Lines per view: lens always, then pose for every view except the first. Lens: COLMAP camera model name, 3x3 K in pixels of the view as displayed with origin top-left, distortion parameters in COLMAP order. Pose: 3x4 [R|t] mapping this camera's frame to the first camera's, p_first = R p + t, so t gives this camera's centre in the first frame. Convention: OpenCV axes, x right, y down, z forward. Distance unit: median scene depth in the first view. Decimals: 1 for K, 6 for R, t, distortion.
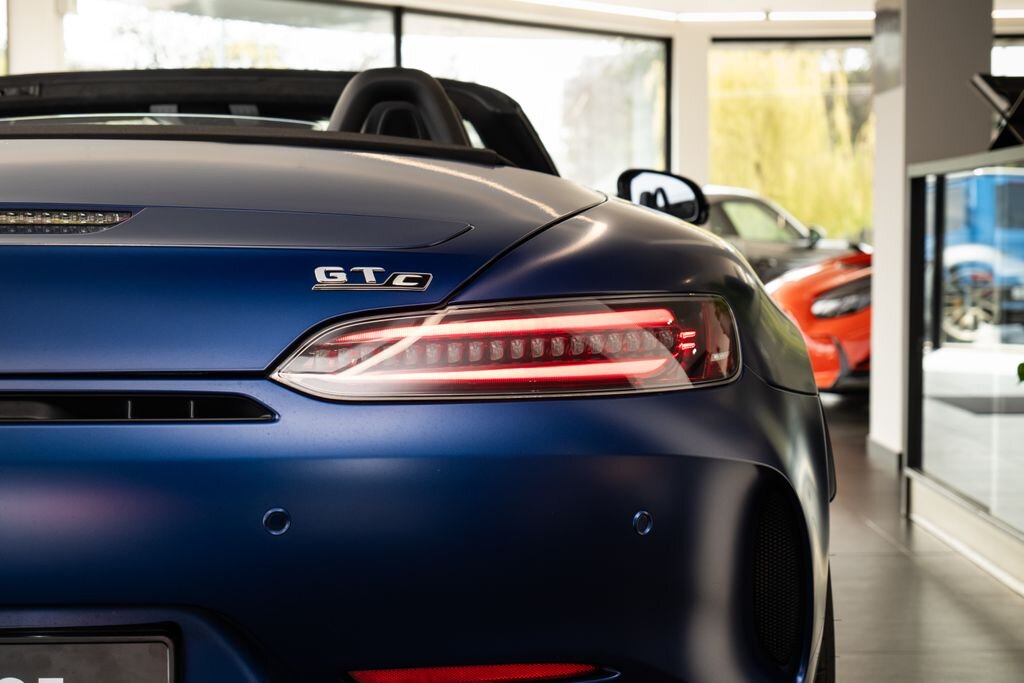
lens RADIAL K [[1876.8, 0, 503.6], [0, 1876.8, 343.3], [0, 0, 1]] dist [0.048610, 0.000000]
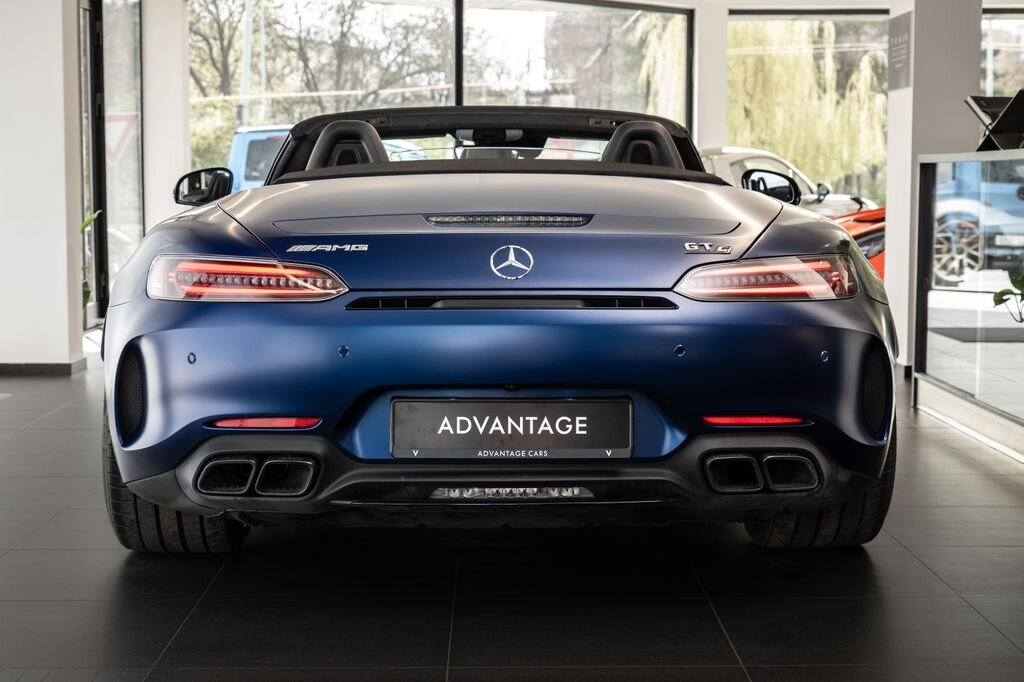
lens RADIAL K [[1876.8, 0, 519.3], [0, 1876.8, 338.9], [0, 0, 1]] dist [0.048610, 0.000000]
pose [[0.999847, 0.005819, 0.016491, -0.103994], [-0.006294, 0.999564, 0.028852, 0.003642], [-0.016315, -0.028952, 0.999448, -0.395031]]
